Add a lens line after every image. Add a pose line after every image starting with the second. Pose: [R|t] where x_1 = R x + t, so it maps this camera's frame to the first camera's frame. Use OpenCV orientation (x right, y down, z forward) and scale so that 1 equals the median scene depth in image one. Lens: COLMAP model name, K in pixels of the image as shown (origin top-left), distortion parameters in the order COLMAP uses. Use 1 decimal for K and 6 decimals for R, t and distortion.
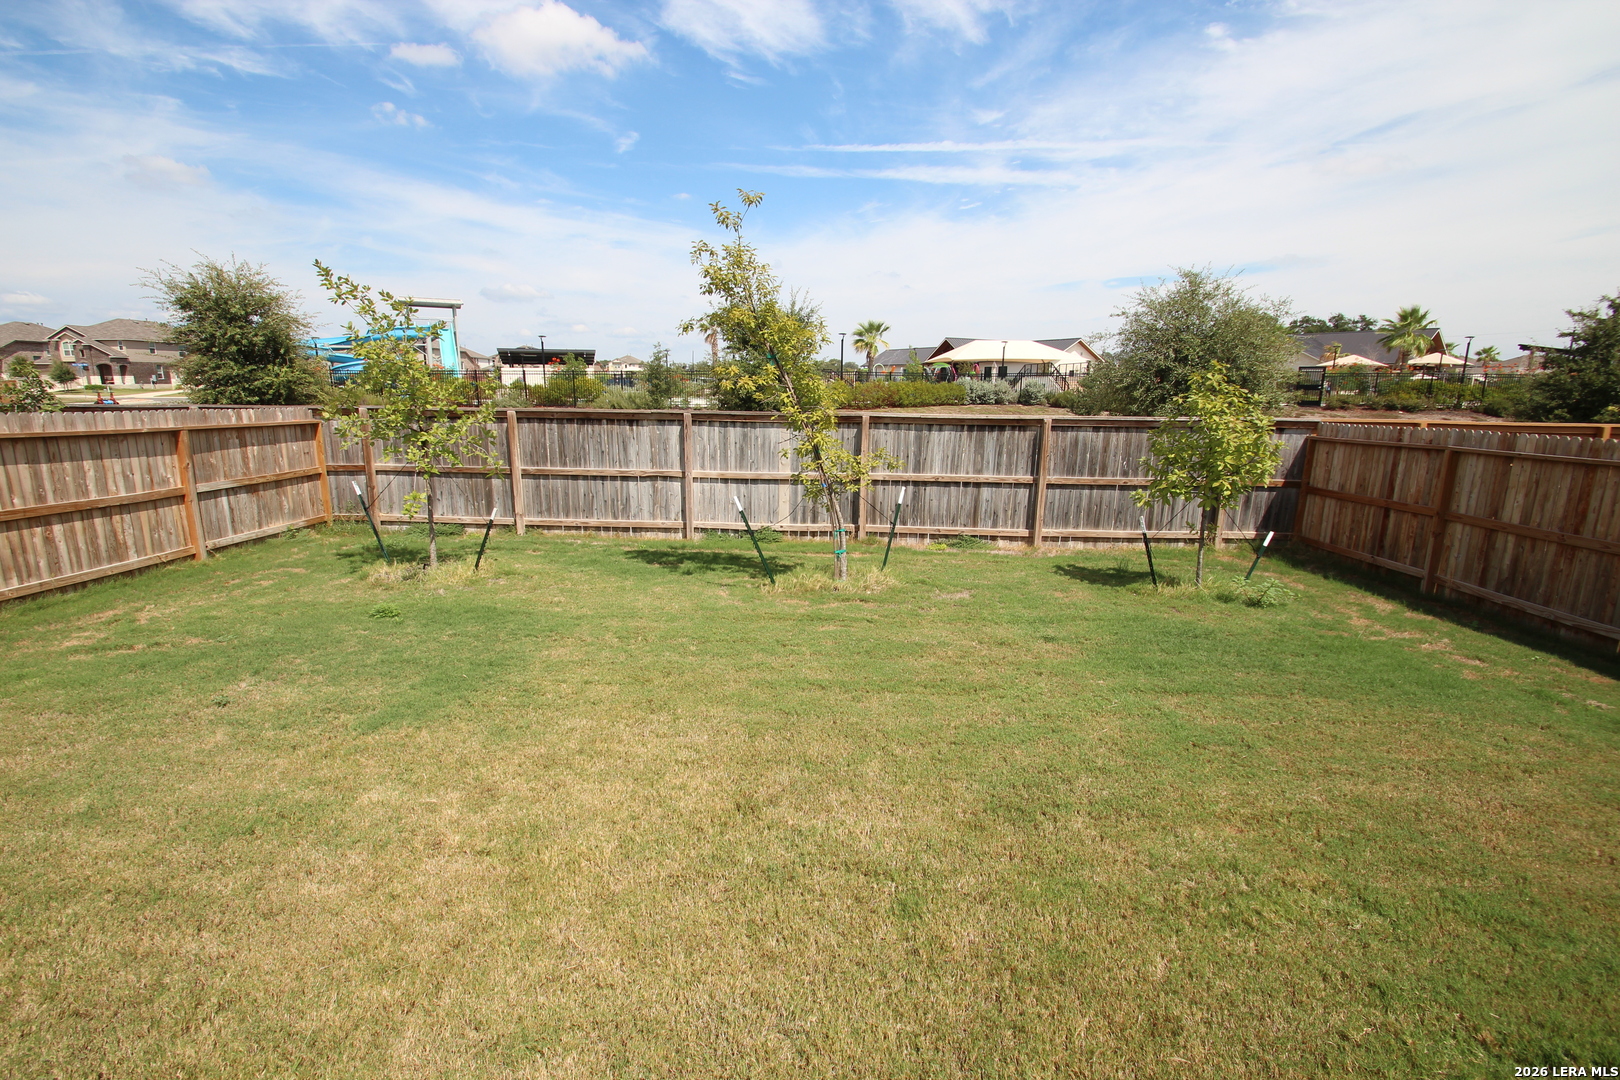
lens RADIAL K [[754.7, 0, 786.2], [0, 754.7, 552.2], [0, 0, 1]] dist [0.013795, -0.014518]
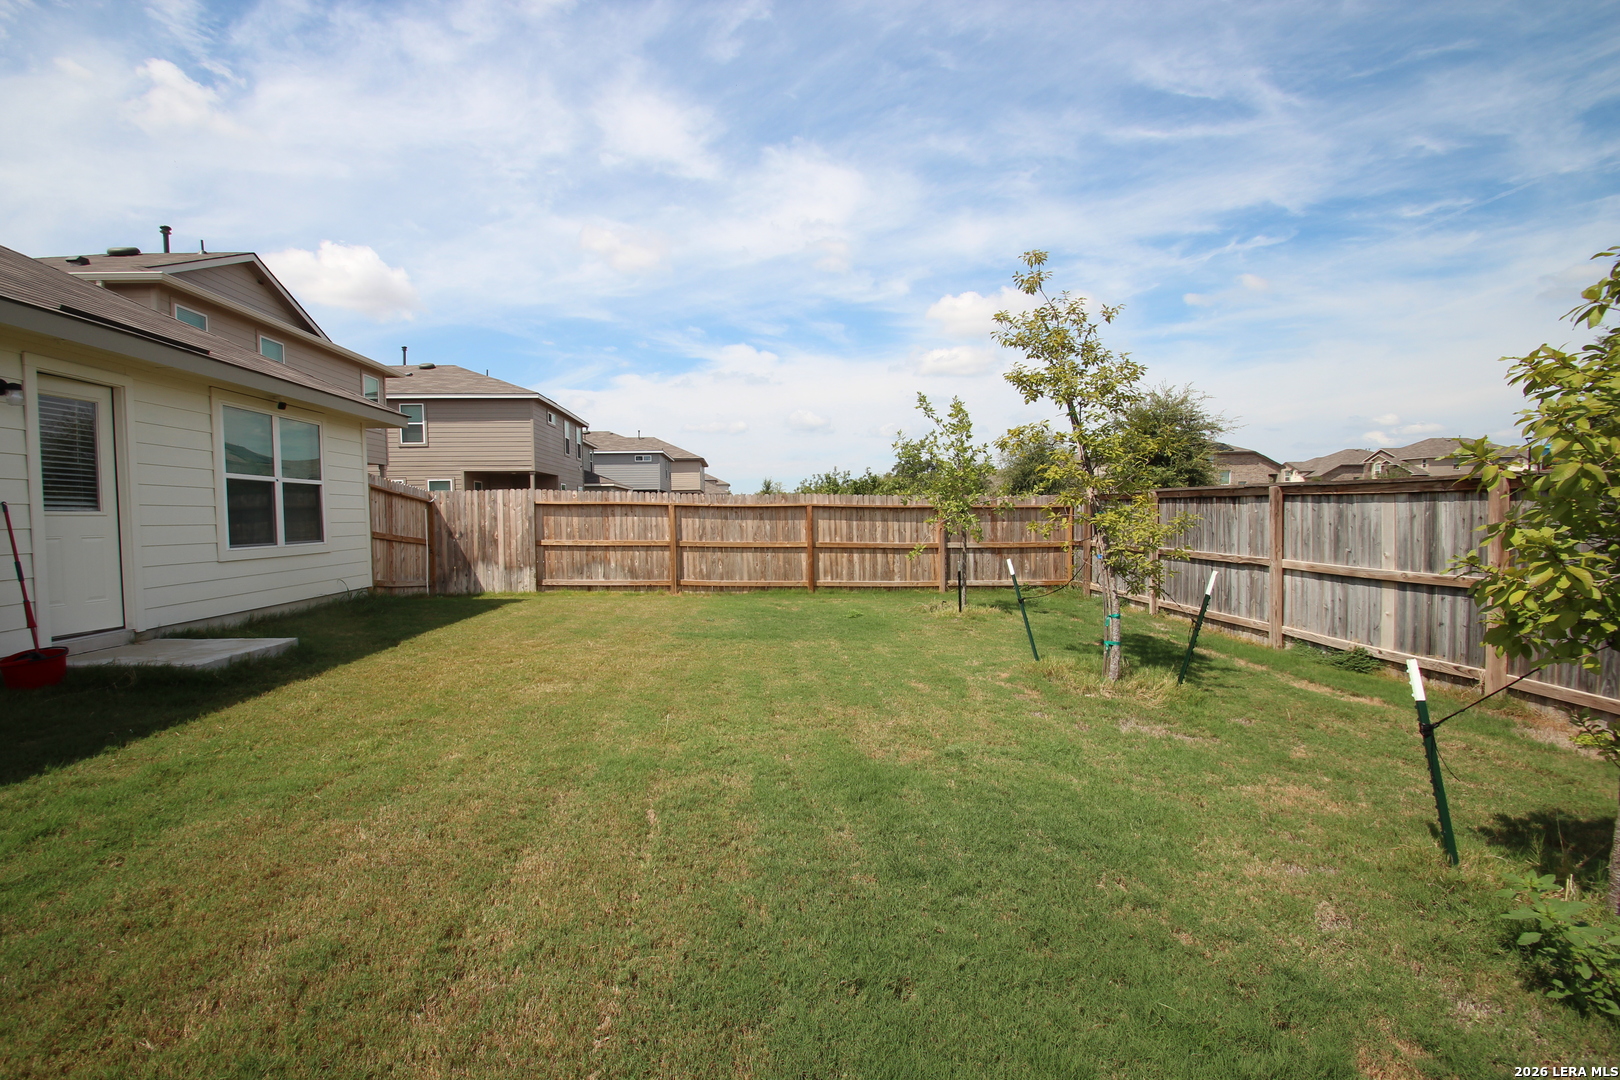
lens RADIAL K [[773.4, 0, 798.5], [0, 773.4, 549.7], [0, 0, 1]] dist [0.011147, -0.015550]
pose [[0.103770, 0.038187, -0.993868, 0.611808], [-0.196943, 0.980266, 0.017101, -0.034015], [0.974908, 0.193960, 0.109243, 0.432239]]
